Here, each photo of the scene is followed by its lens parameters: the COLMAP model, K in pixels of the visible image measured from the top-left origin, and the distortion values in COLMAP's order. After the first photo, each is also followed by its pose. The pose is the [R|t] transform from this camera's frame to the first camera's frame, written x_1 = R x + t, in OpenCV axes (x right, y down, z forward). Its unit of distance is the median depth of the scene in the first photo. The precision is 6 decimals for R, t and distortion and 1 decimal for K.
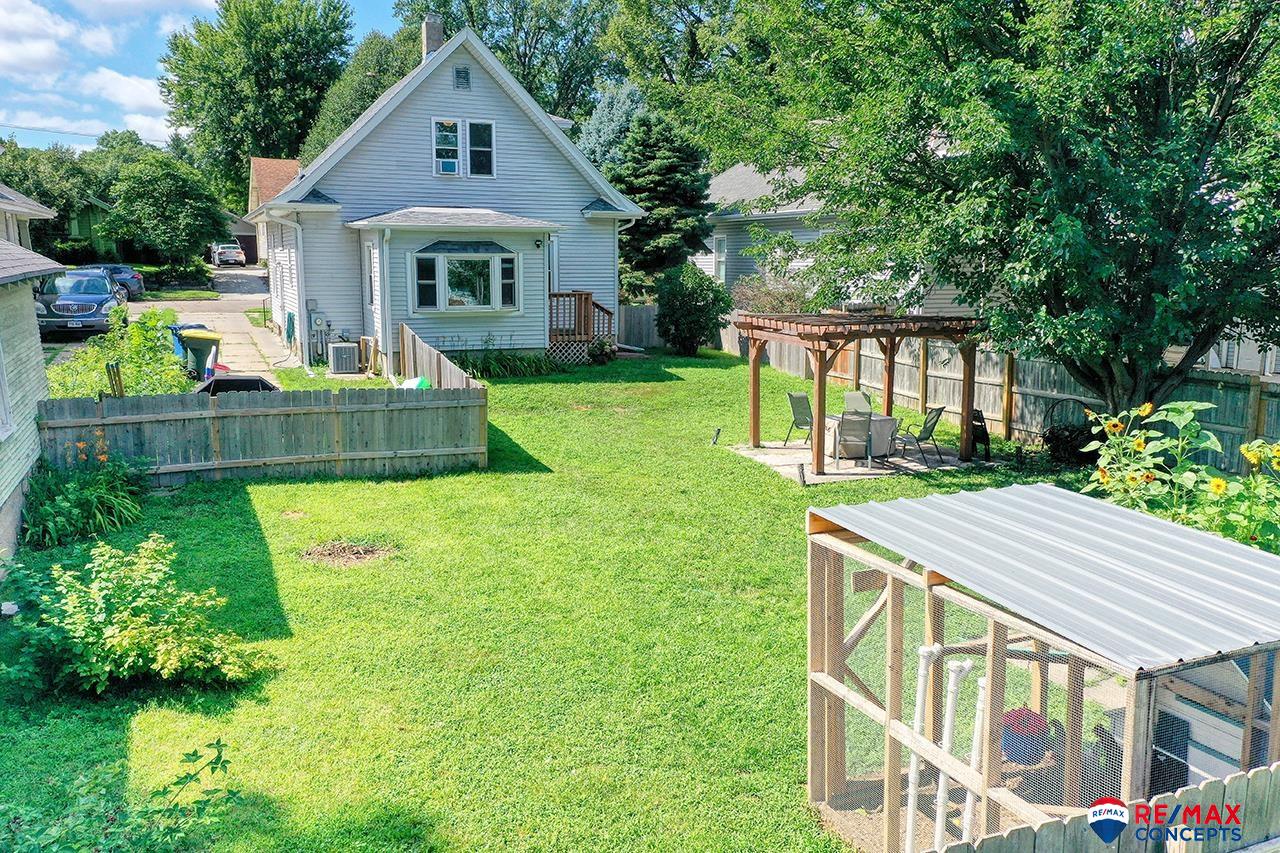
lens RADIAL K [[1018.4, 0, 642.0], [0, 1018.4, 422.5], [0, 0, 1]] dist [0.025865, -0.004422]
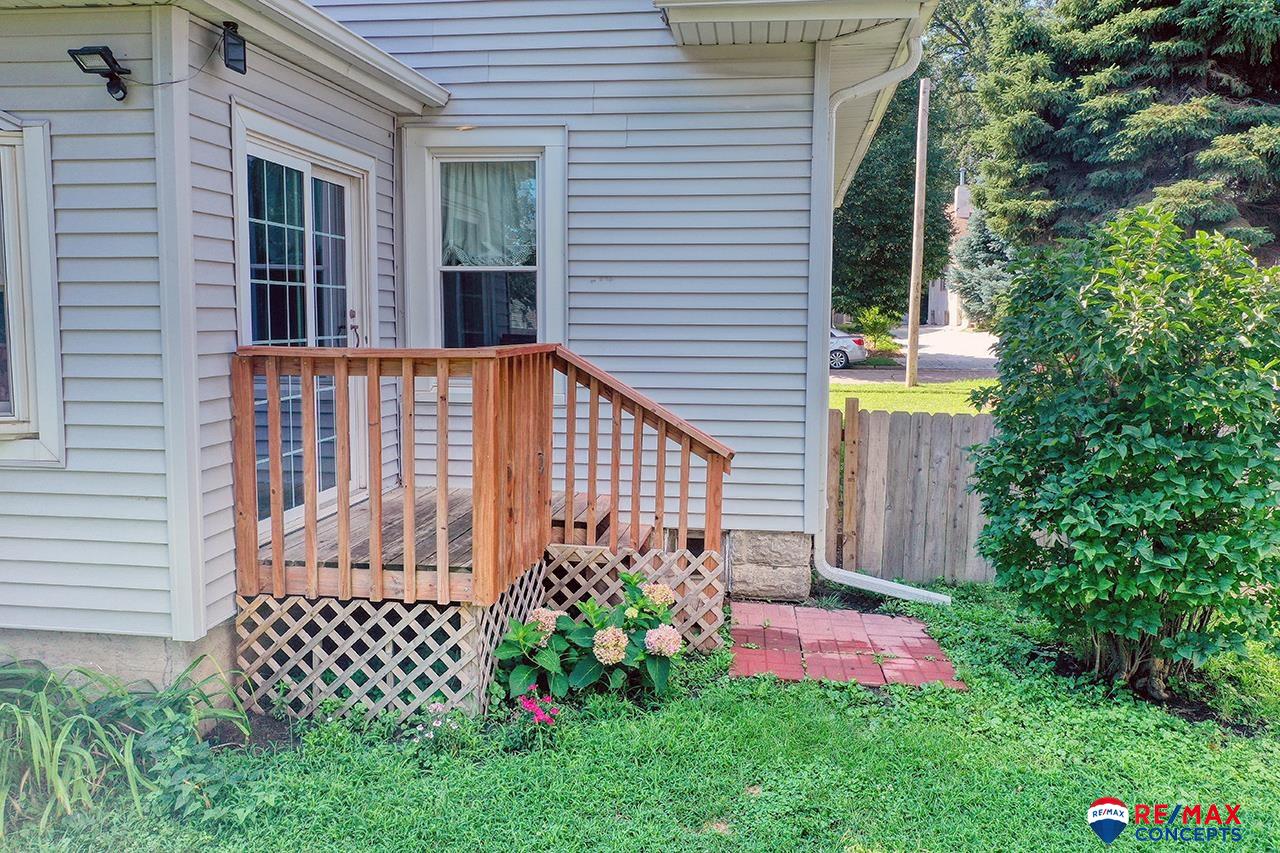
lens RADIAL K [[1018.4, 0, 642.0], [0, 1018.4, 422.5], [0, 0, 1]] dist [0.025865, -0.004422]
pose [[0.852053, 0.053718, -0.520692, 0.065882], [-0.088561, 0.995174, -0.042253, -0.101000], [0.515910, 0.082115, 0.852698, 0.791281]]
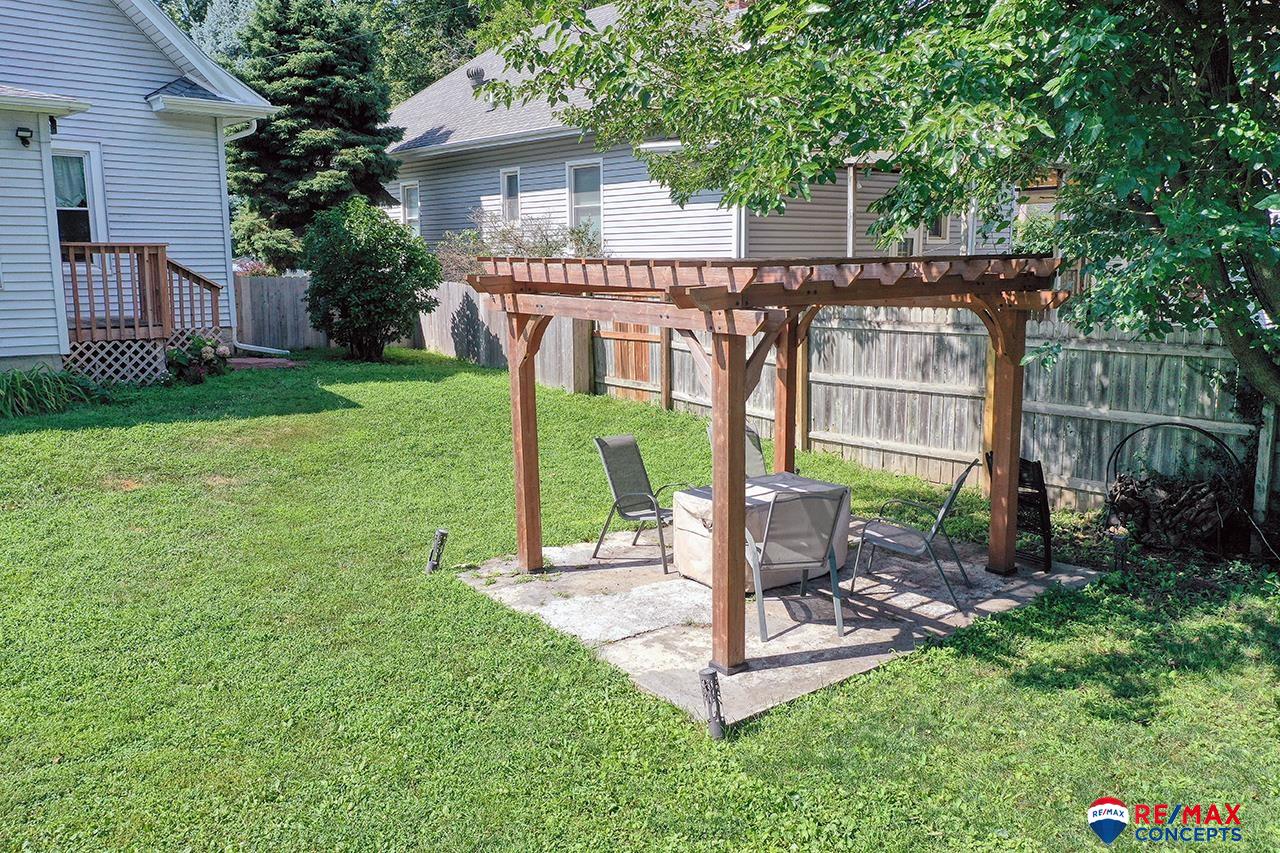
lens RADIAL K [[1018.4, 0, 642.0], [0, 1018.4, 422.5], [0, 0, 1]] dist [0.025865, -0.004422]
pose [[0.955101, -0.052882, 0.291523, 0.023490], [0.052583, 0.998577, 0.008865, -0.027302], [-0.291577, 0.006862, 0.956523, 0.402055]]
